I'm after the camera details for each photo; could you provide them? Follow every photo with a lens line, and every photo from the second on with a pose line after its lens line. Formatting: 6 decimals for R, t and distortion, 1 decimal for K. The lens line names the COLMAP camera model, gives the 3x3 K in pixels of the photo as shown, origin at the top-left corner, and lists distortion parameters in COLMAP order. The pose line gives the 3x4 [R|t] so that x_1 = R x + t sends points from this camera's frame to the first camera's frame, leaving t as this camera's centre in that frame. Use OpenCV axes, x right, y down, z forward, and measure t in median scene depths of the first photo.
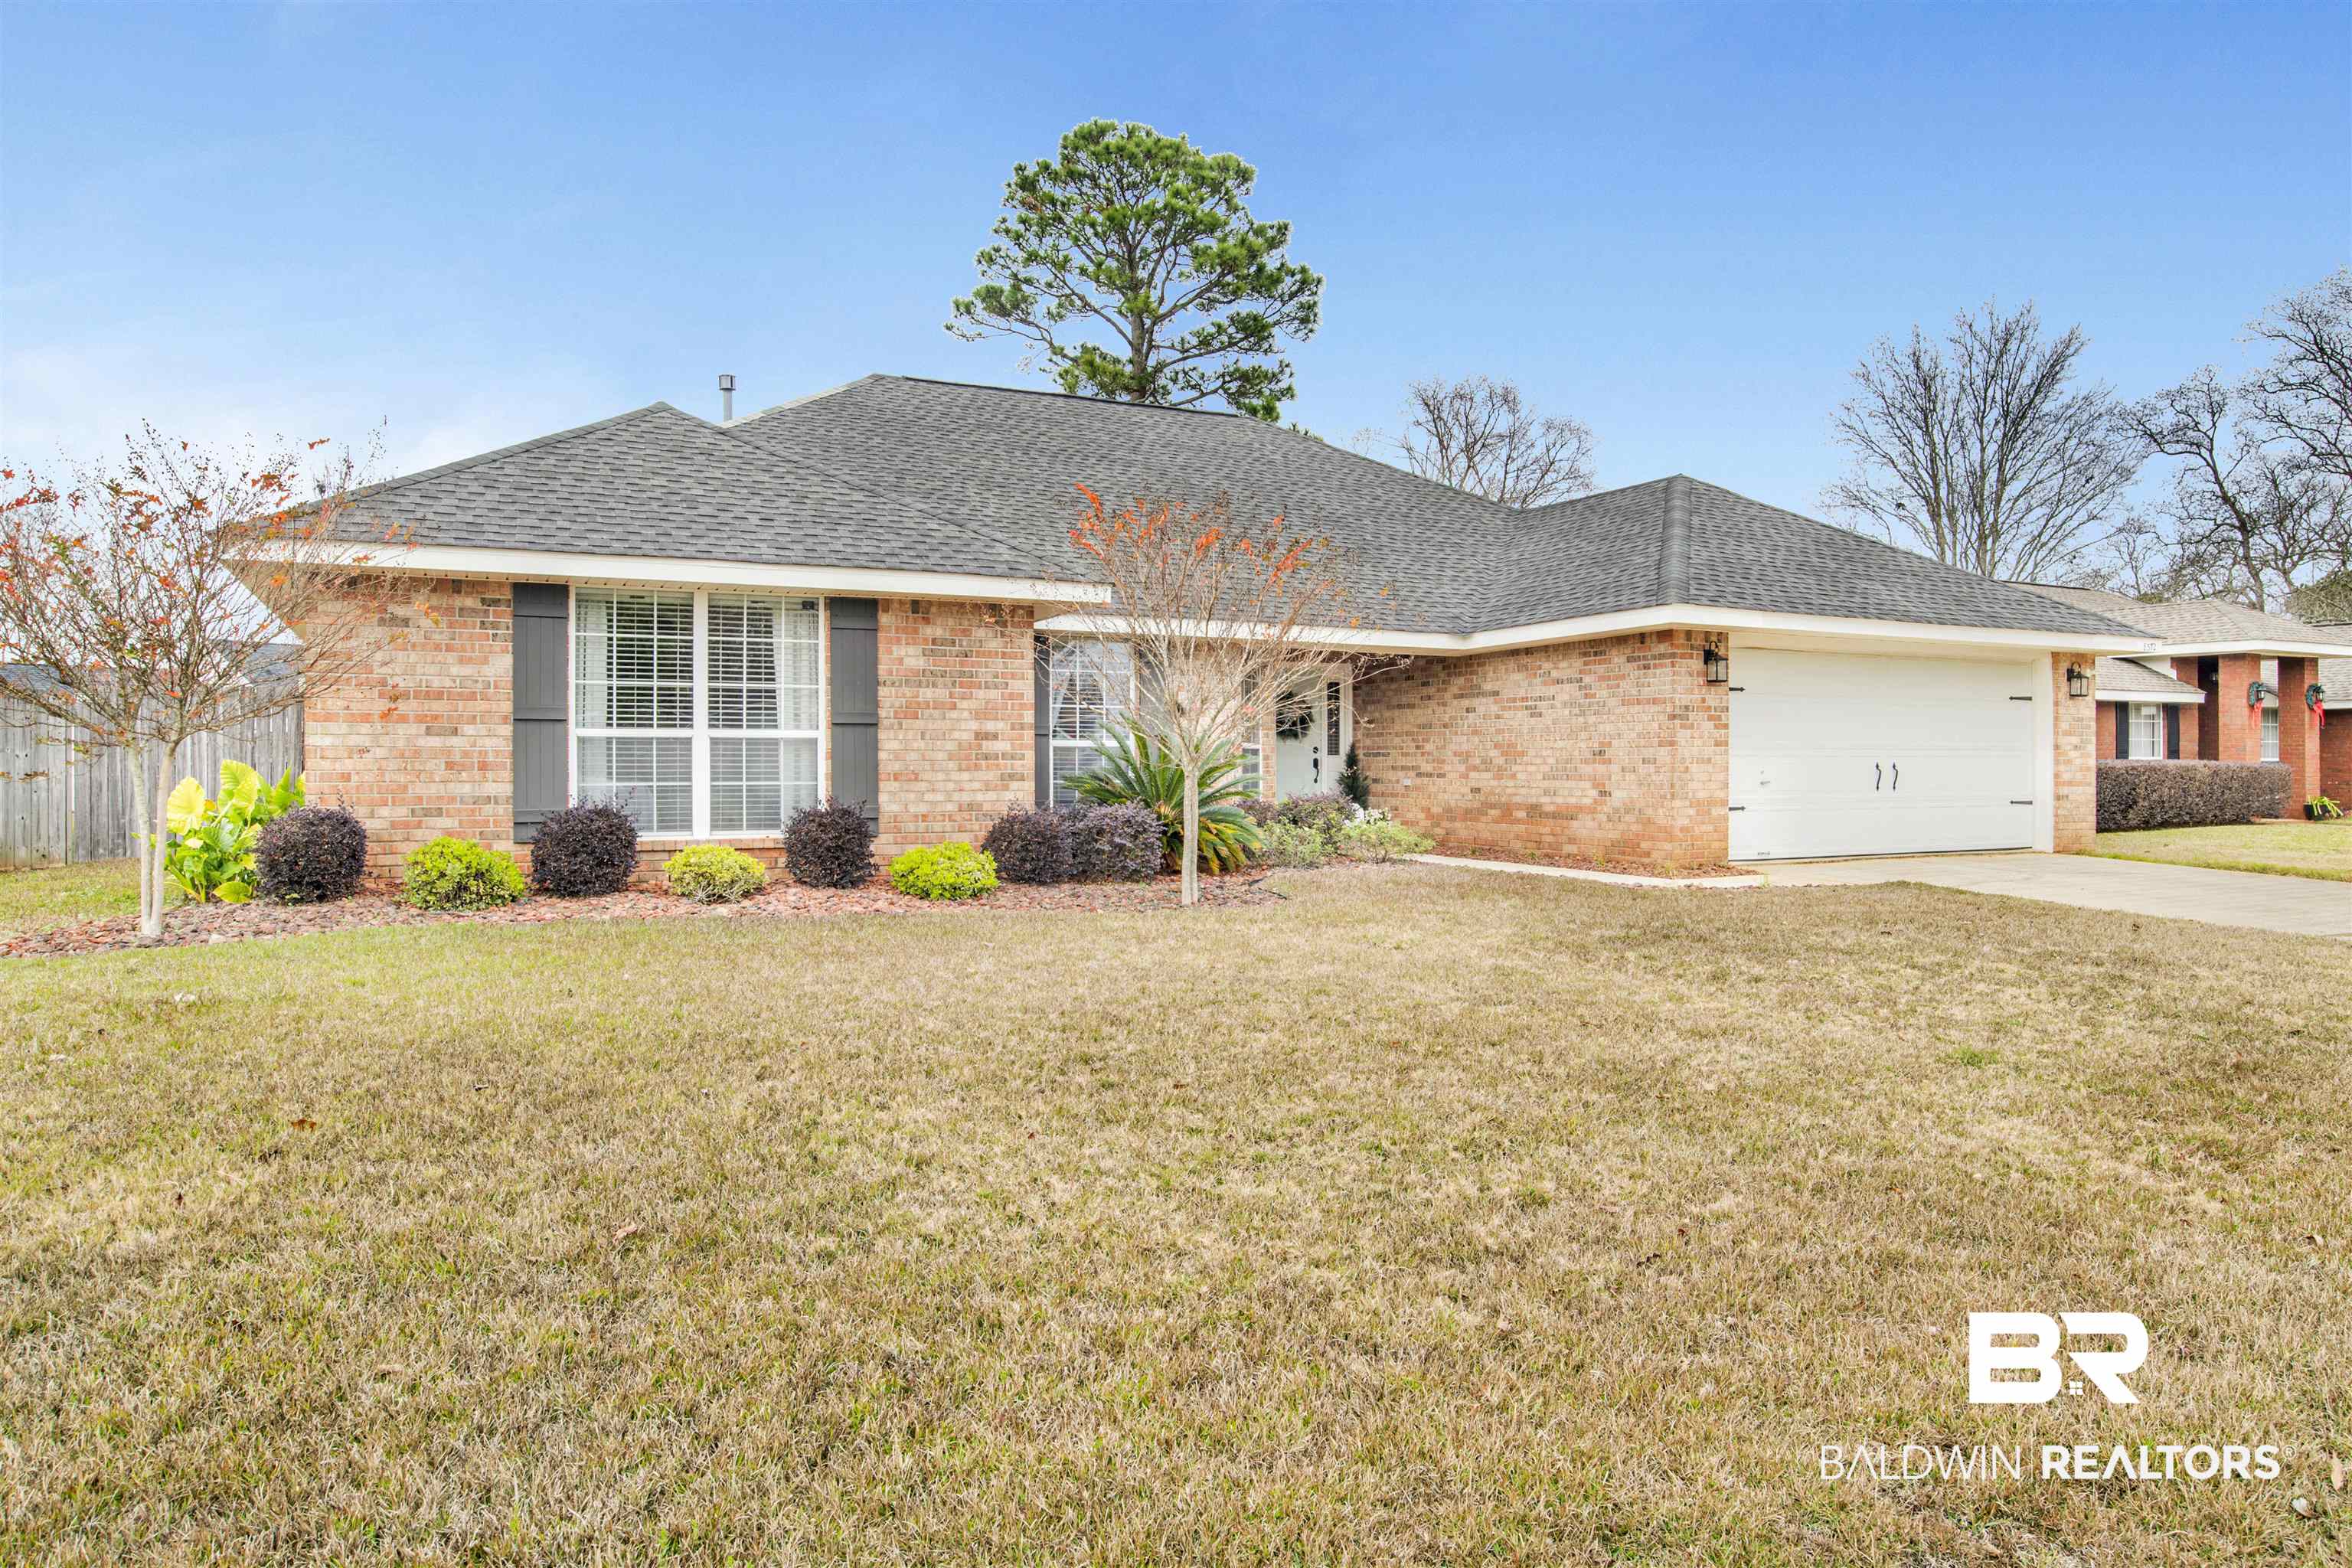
lens RADIAL K [[1630.4, 0, 1173.8], [0, 1630.4, 785.0], [0, 0, 1]] dist [-0.069543, -0.000627]
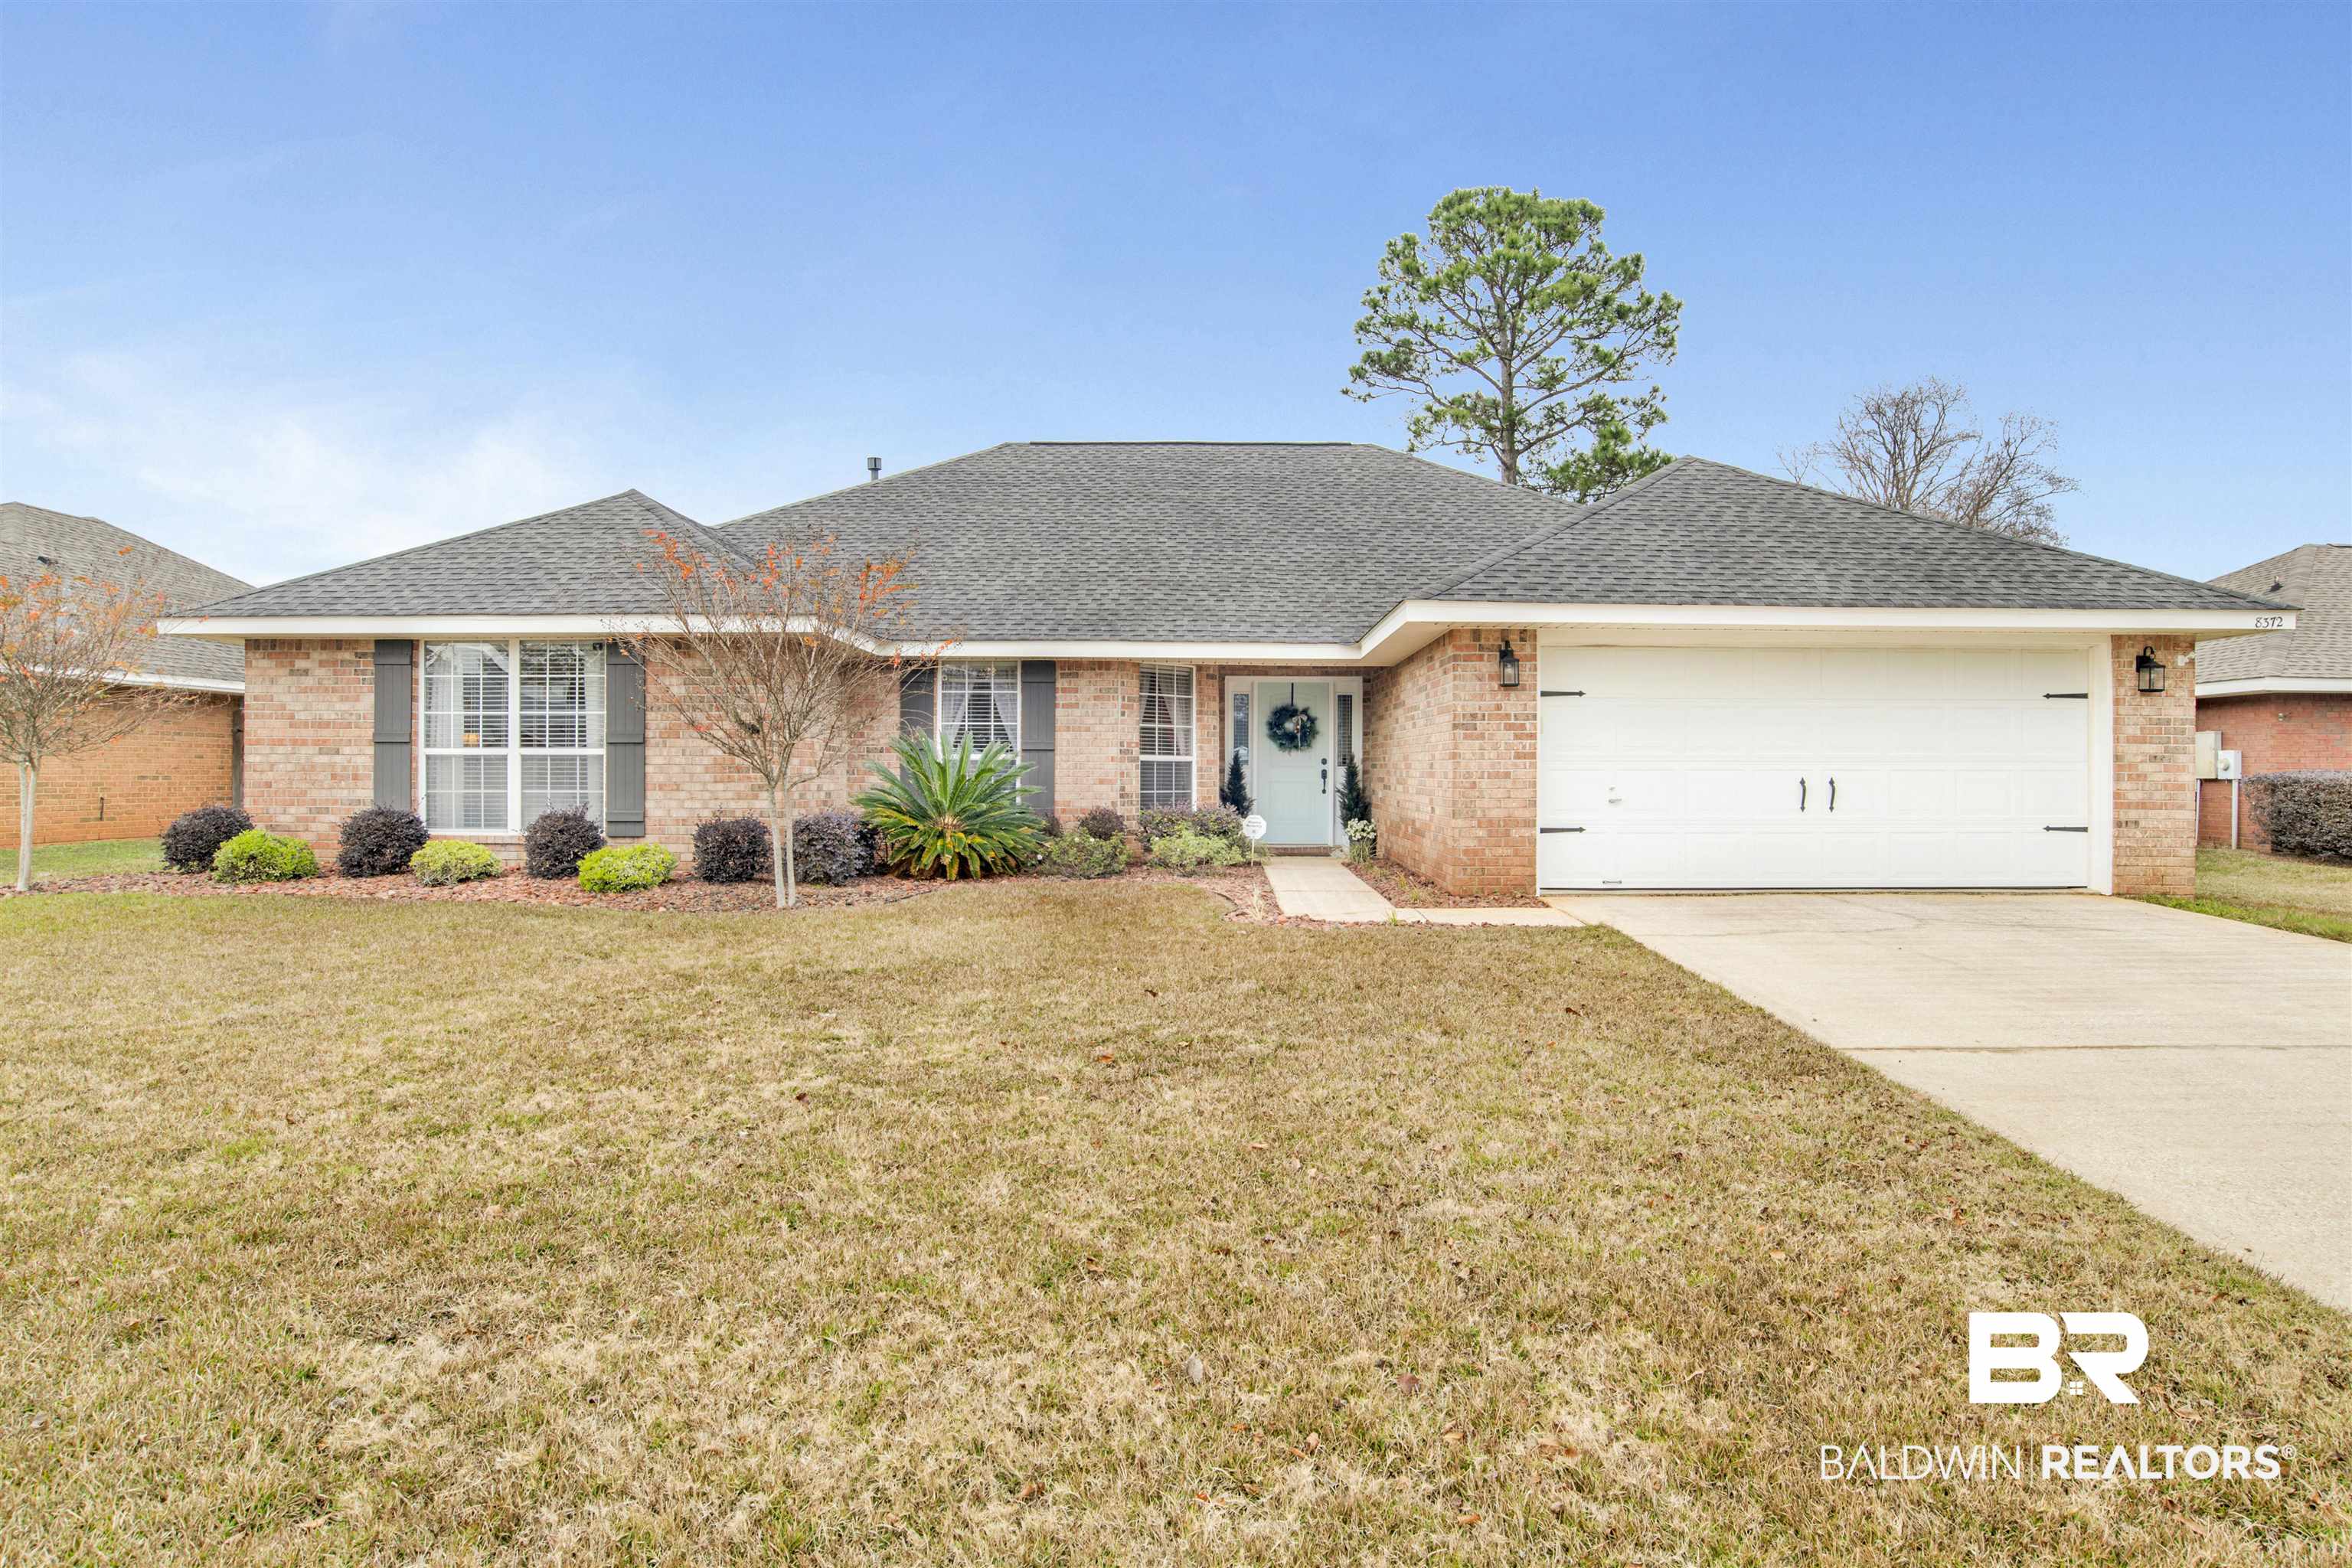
lens RADIAL K [[1337.0, 0, 1175.7], [0, 1337.0, 786.2], [0, 0, 1]] dist [-0.061815, 0.000620]
pose [[0.880038, 0.008535, -0.474827, 0.523584], [-0.008208, 0.999963, 0.002762, -0.009606], [0.474833, 0.001467, 0.880075, 0.274990]]
